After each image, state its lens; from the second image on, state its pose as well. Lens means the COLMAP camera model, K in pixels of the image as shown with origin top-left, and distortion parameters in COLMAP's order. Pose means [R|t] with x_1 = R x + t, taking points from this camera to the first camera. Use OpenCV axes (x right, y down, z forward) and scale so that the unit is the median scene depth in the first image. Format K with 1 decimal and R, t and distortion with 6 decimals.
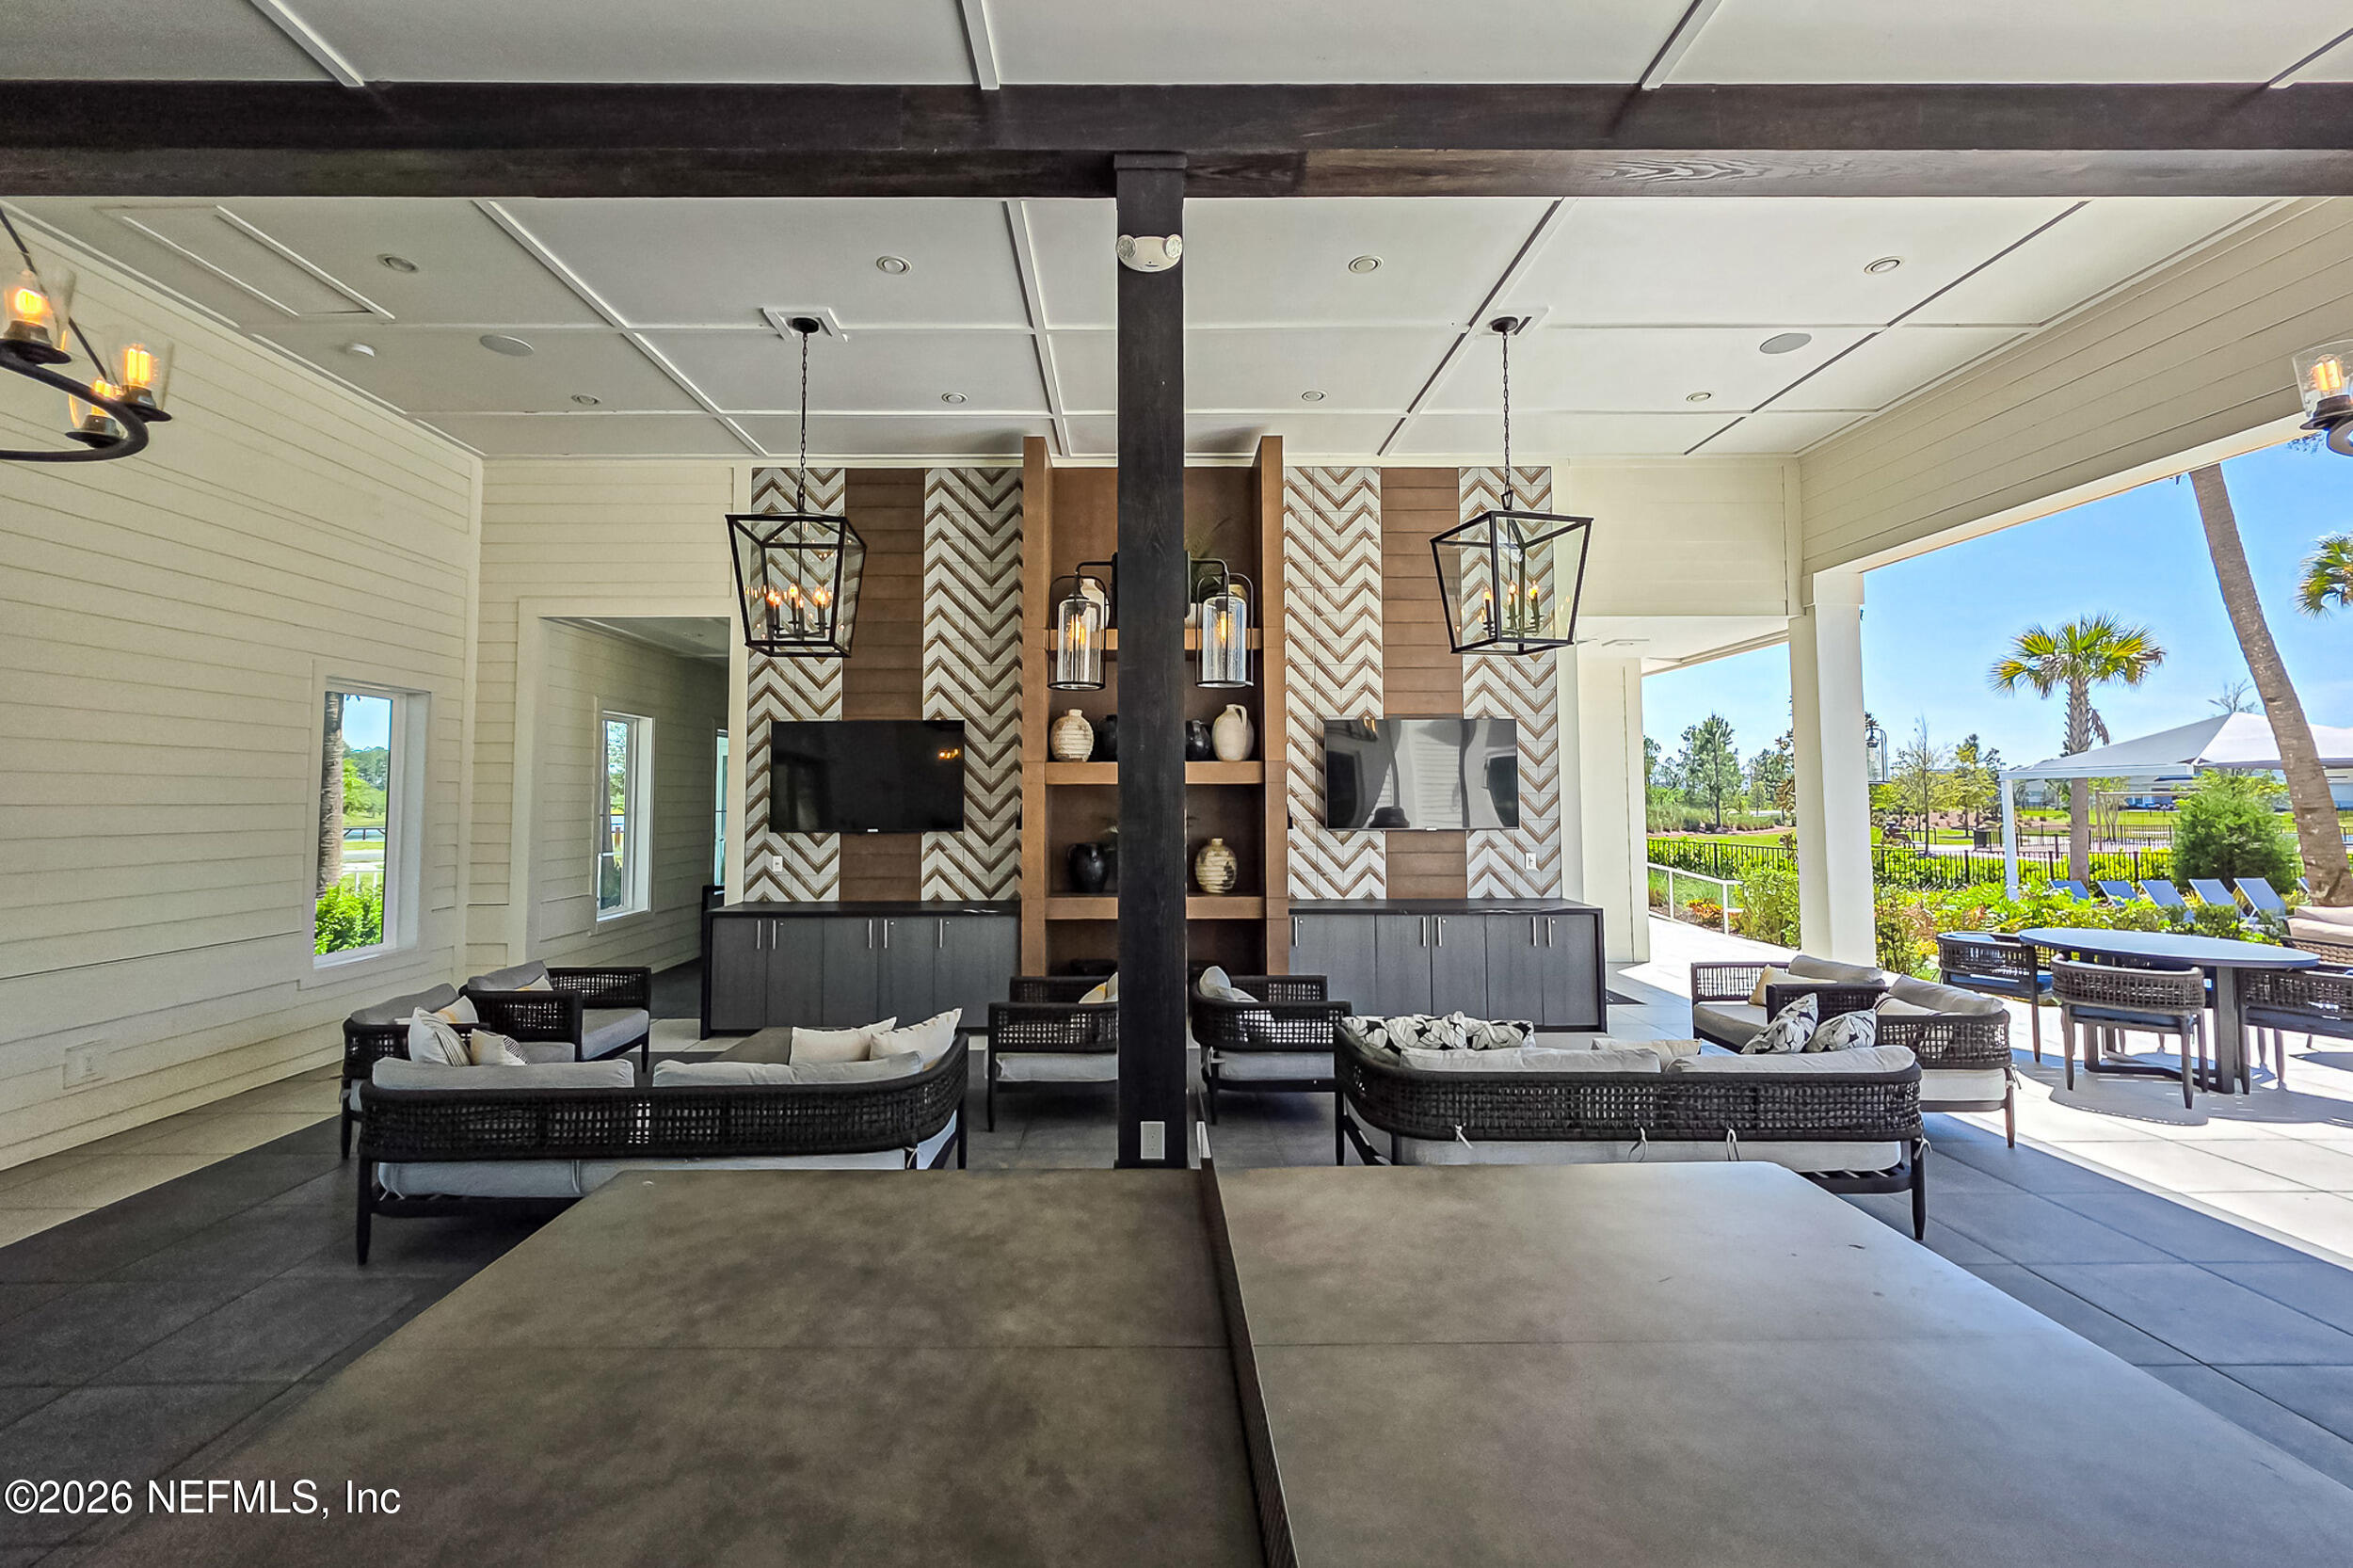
lens RADIAL K [[953.9, 0, 1148.6], [0, 953.9, 746.0], [0, 0, 1]] dist [0.014315, -0.000214]
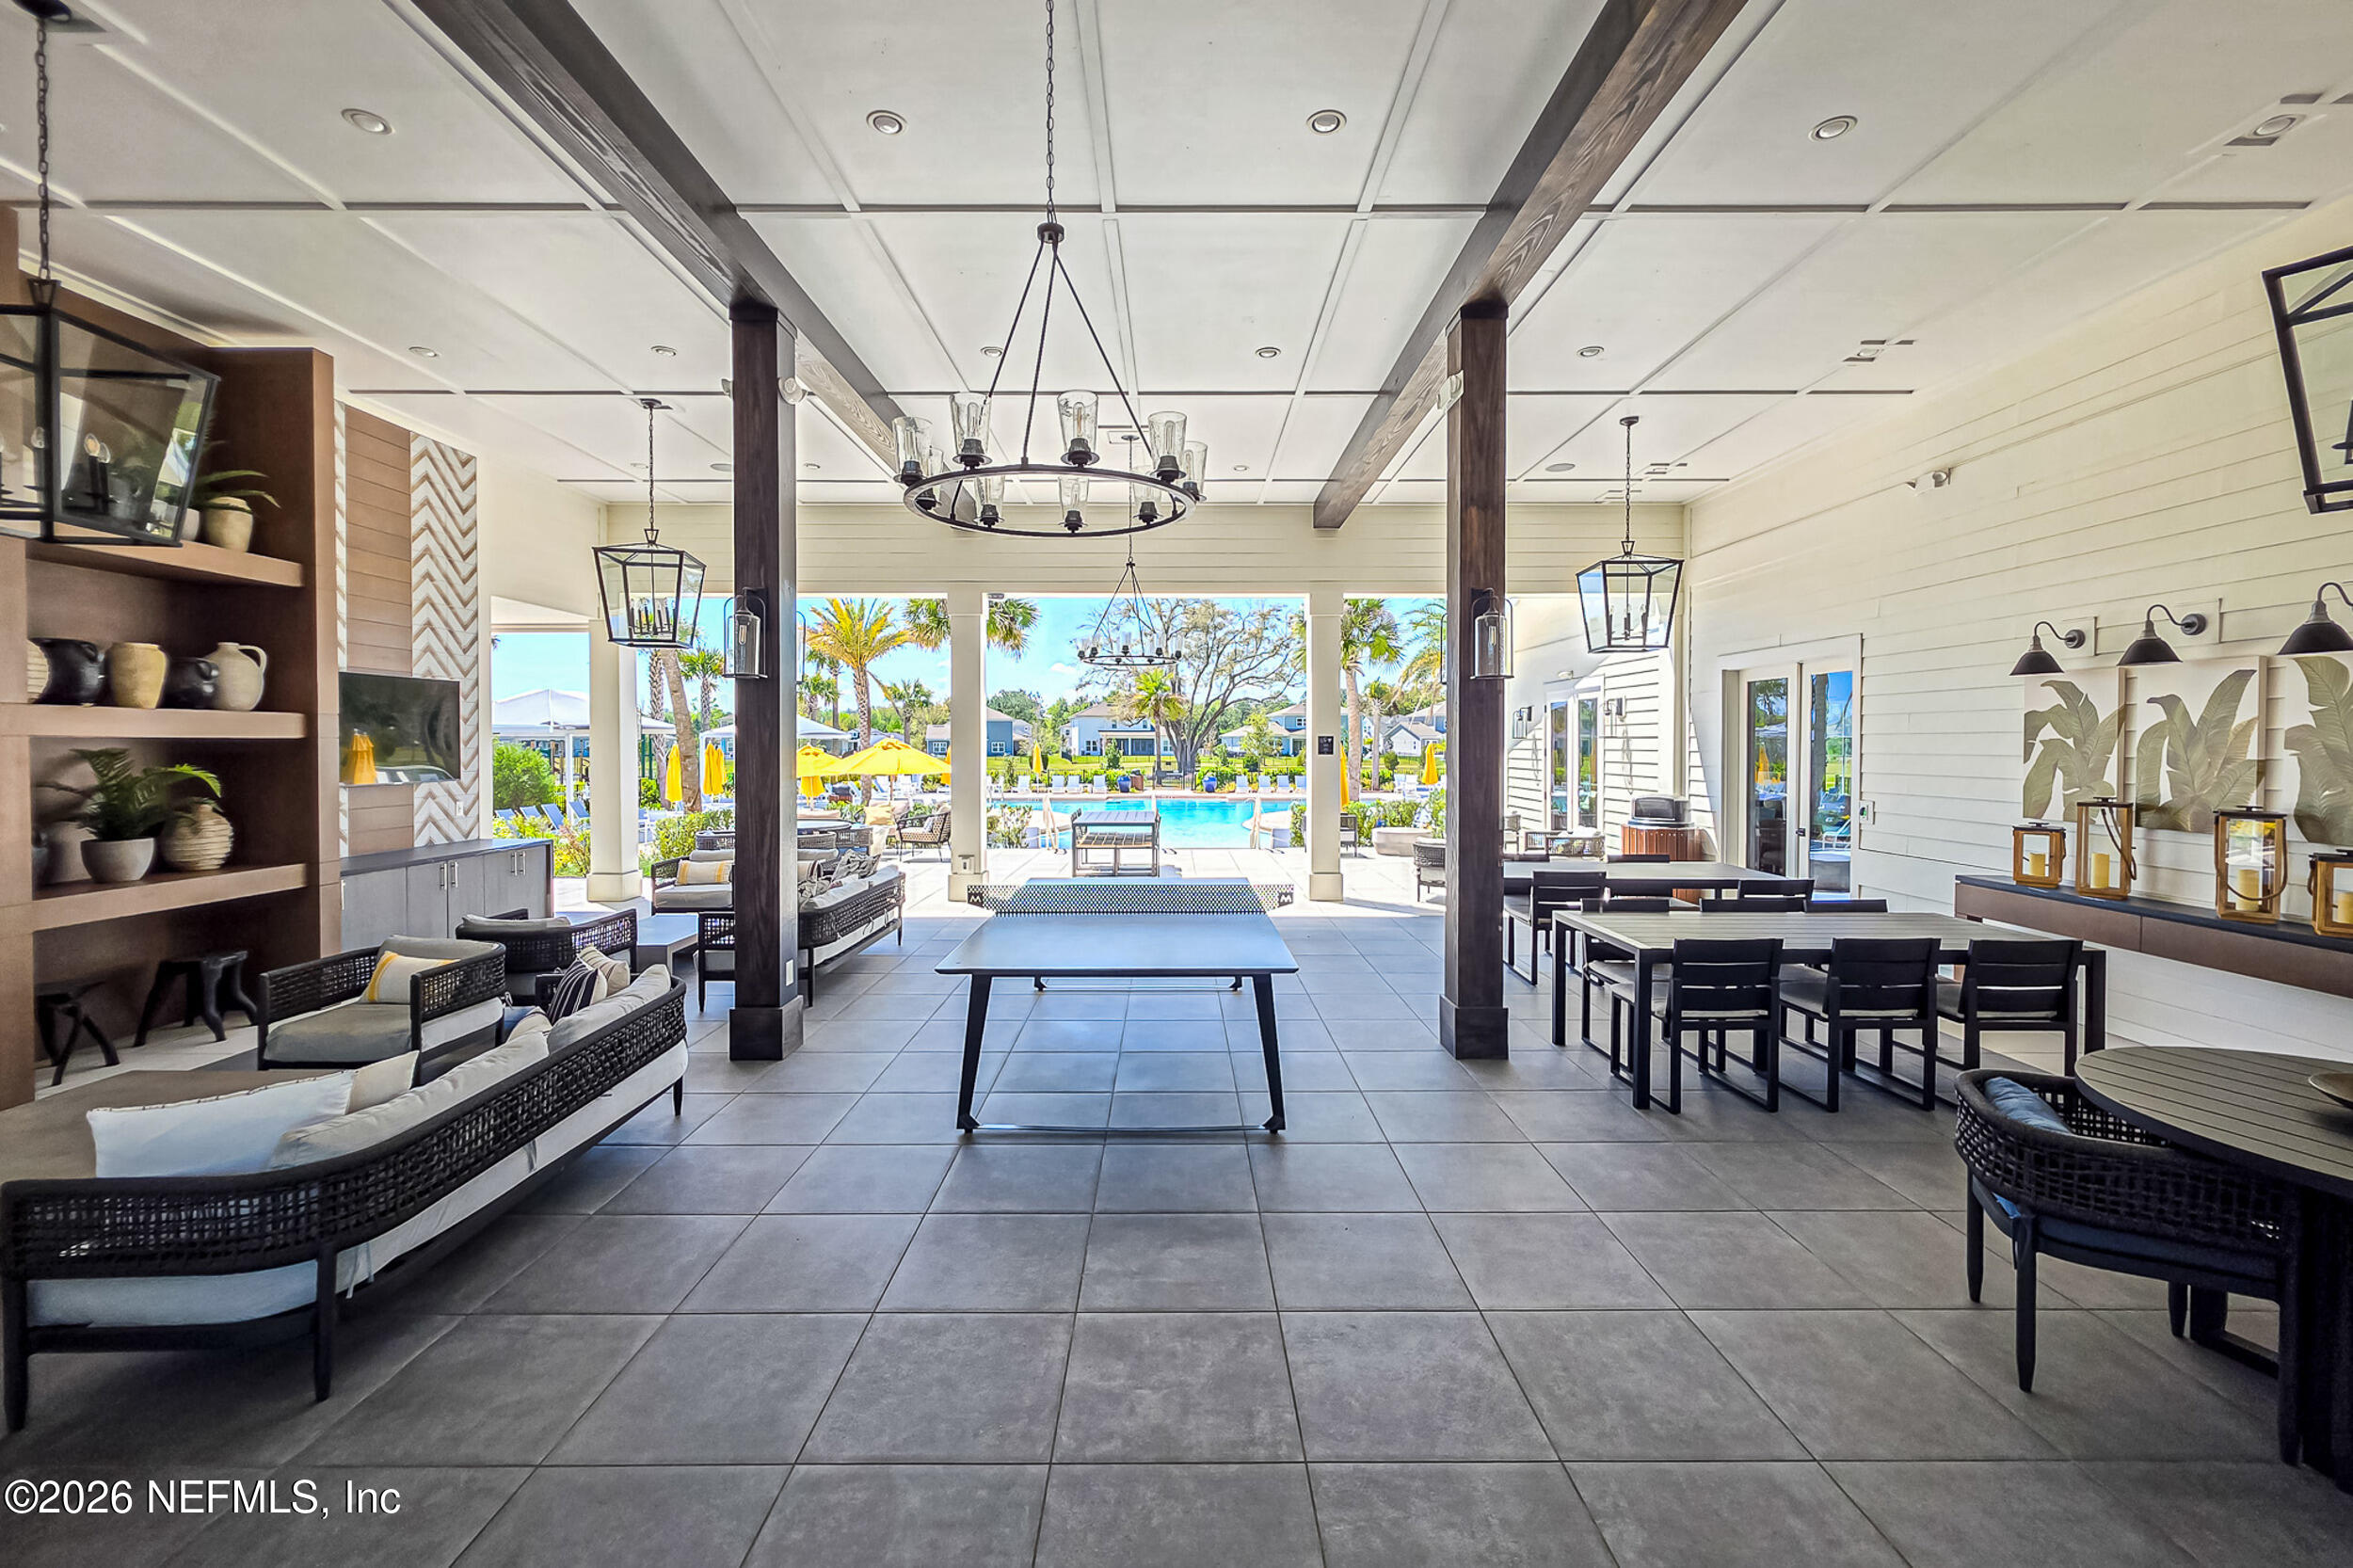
lens RADIAL K [[978.3, 0, 1166.9], [0, 978.3, 756.0], [0, 0, 1]] dist [-0.000588, 0.000027]
pose [[0.023466, -0.008462, 0.999689, -0.729835], [-0.055838, 0.998392, 0.009761, 0.002194], [-0.998164, -0.056050, 0.022956, 0.160448]]
